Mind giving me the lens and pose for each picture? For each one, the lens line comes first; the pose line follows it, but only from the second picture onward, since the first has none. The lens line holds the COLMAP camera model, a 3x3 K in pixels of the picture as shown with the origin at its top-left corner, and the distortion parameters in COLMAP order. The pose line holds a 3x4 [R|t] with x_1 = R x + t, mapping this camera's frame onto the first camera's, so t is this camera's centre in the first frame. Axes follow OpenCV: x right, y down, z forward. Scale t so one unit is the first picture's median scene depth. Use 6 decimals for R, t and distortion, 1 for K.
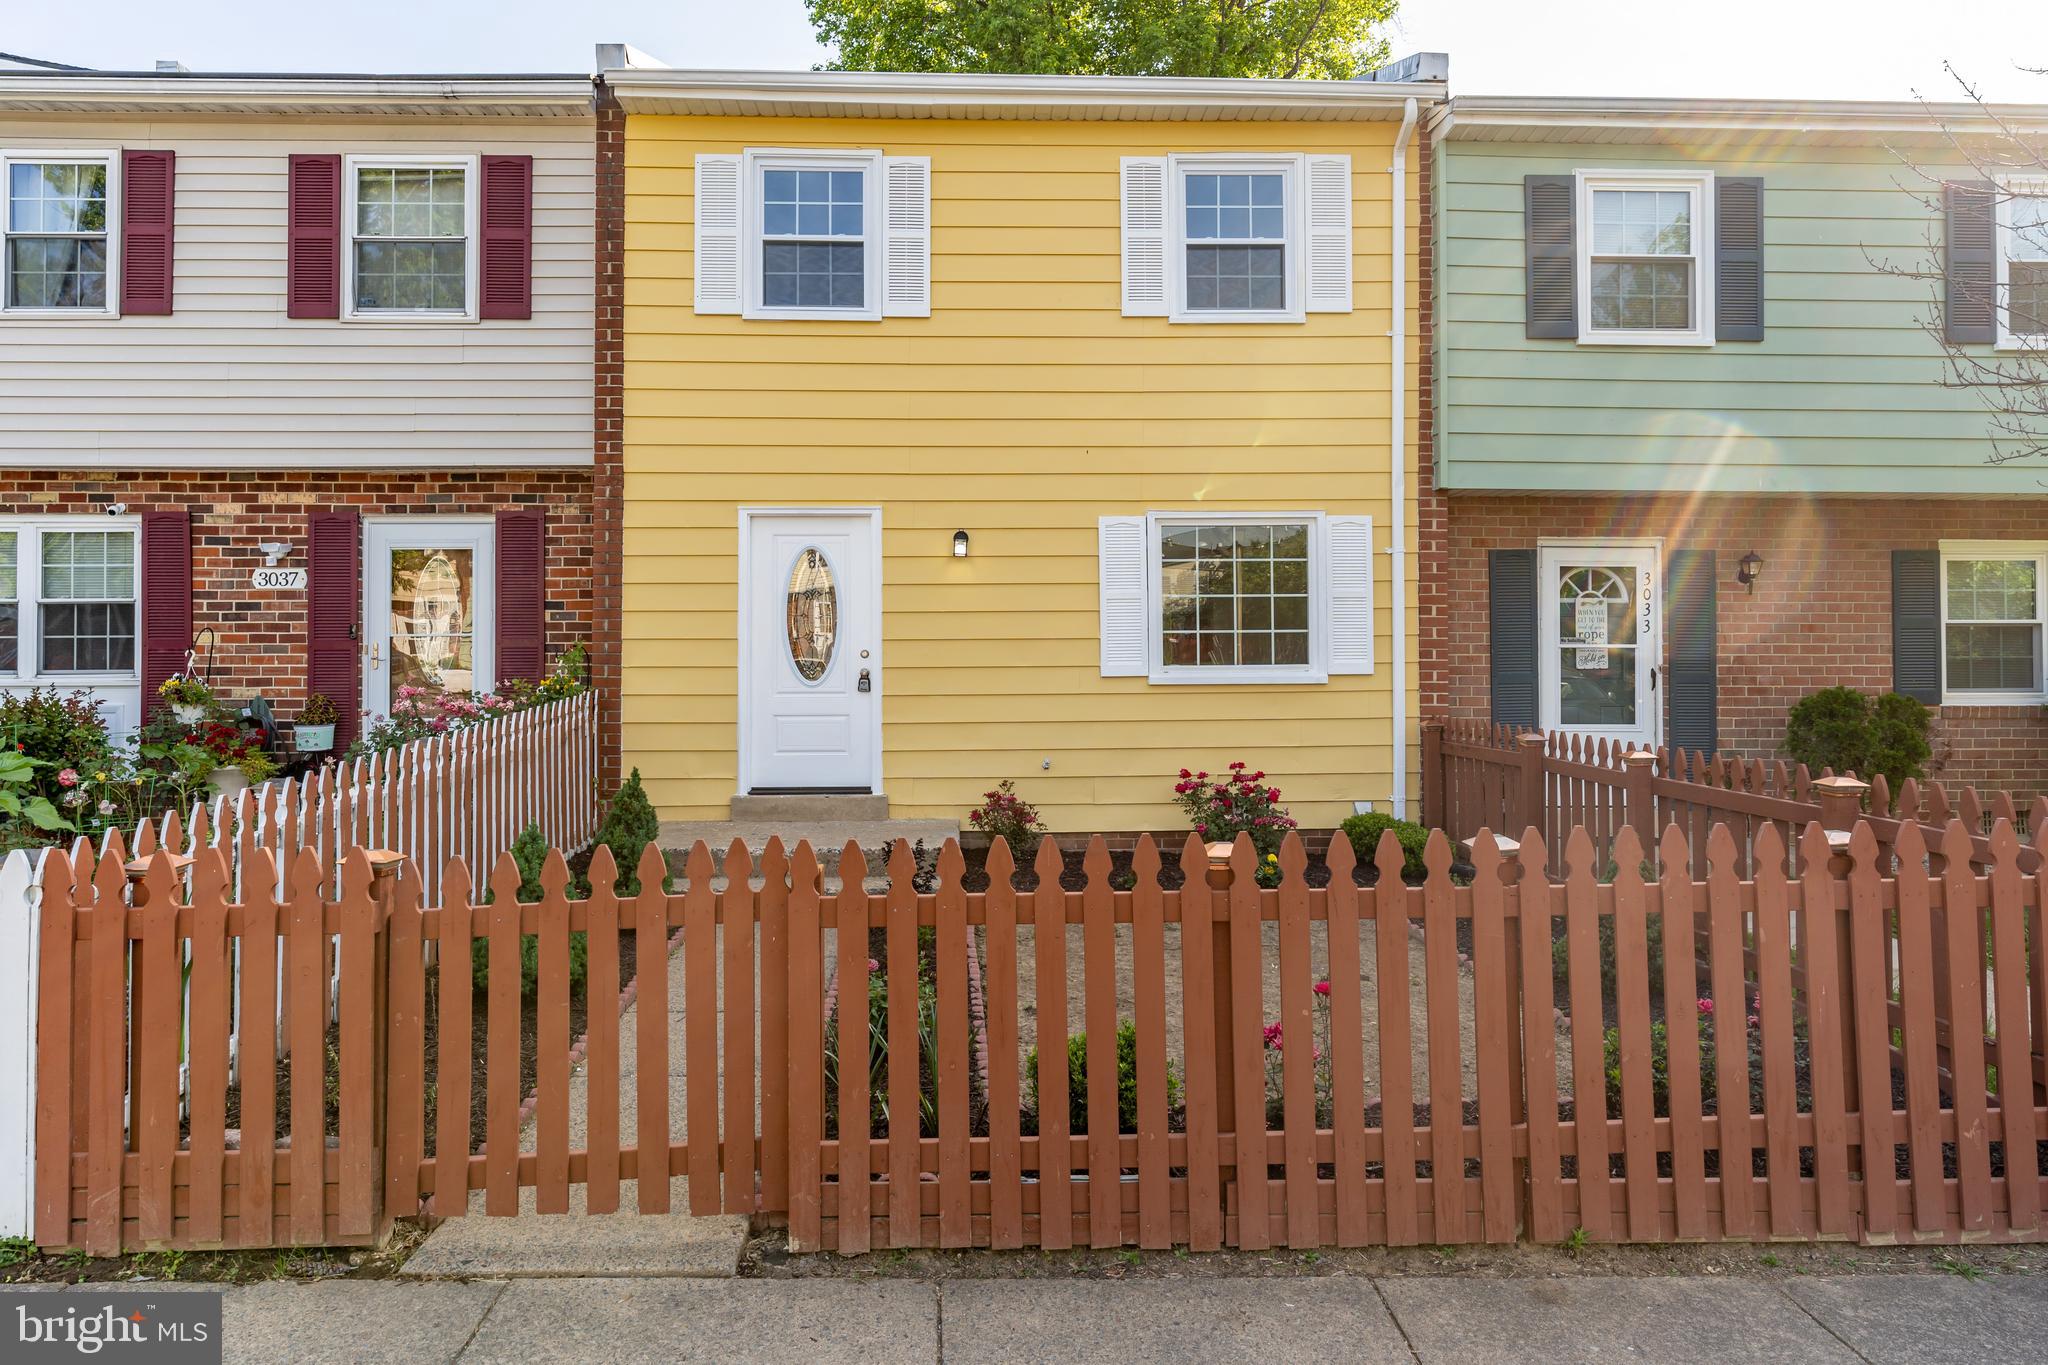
lens RADIAL K [[1304.7, 0, 977.3], [0, 1304.7, 614.5], [0, 0, 1]] dist [-0.008486, 0.007951]
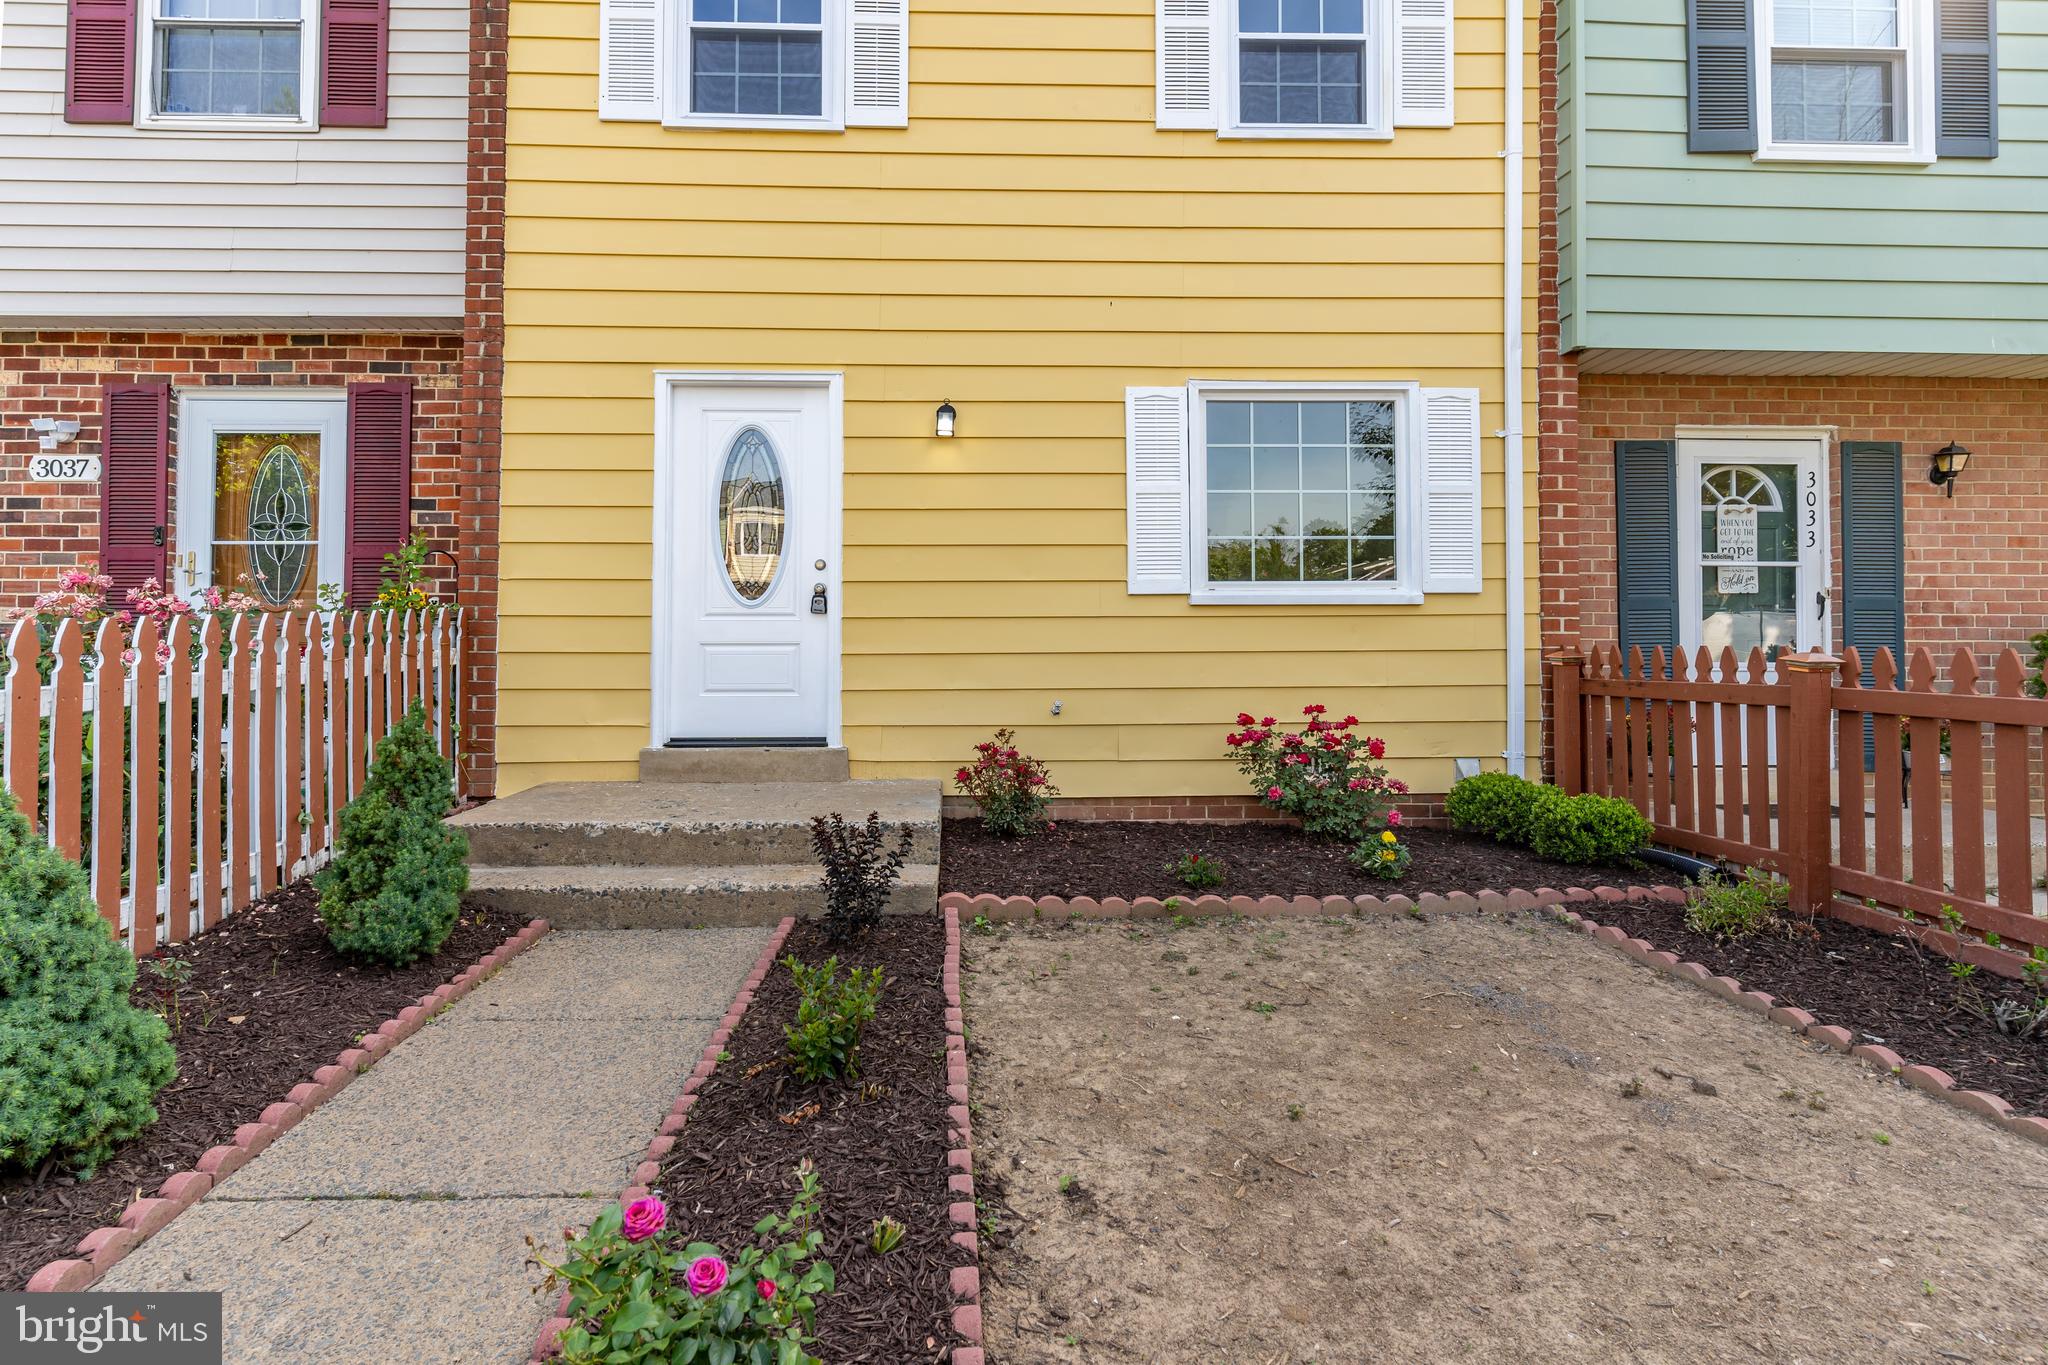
lens RADIAL K [[981.9, 0, 977.0], [0, 981.9, 622.3], [0, 0, 1]] dist [0.002409, -0.000100]
pose [[0.999965, 0.003443, 0.007587, 0.001911], [-0.003399, 0.999977, -0.005855, 0.067449], [-0.007607, 0.005829, 0.999954, 0.422842]]
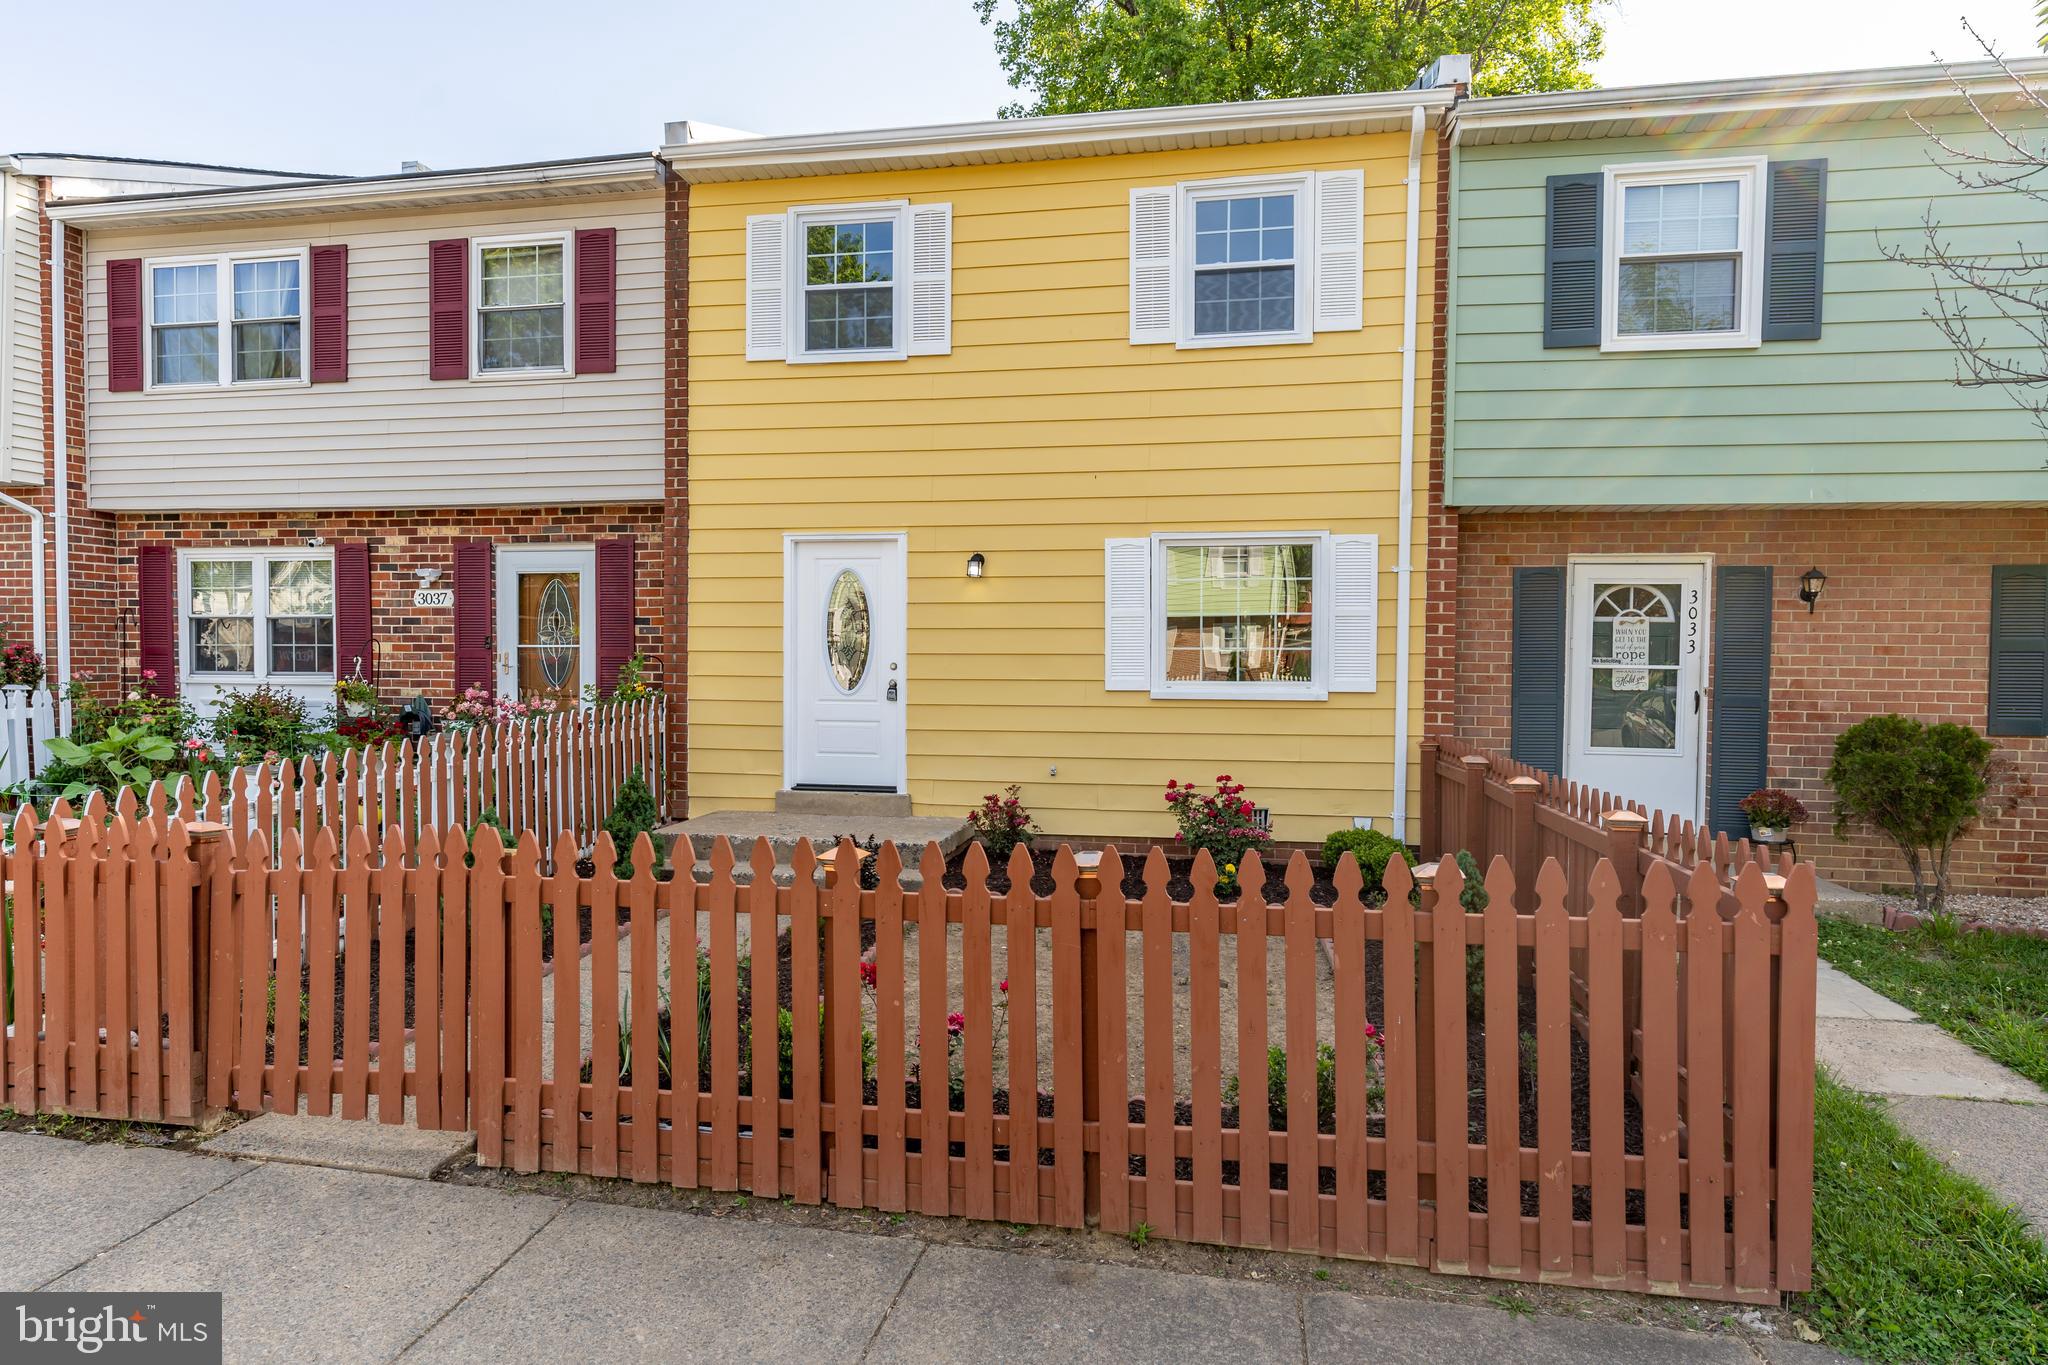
lens RADIAL K [[1235.8, 0, 986.0], [0, 1235.8, 676.2], [0, 0, 1]] dist [-0.001337, -0.001305]
pose [[0.973008, 0.013391, -0.230381, 0.230911], [-0.003830, 0.999115, 0.041898, -0.005520], [0.230738, -0.039884, 0.972198, 0.005195]]
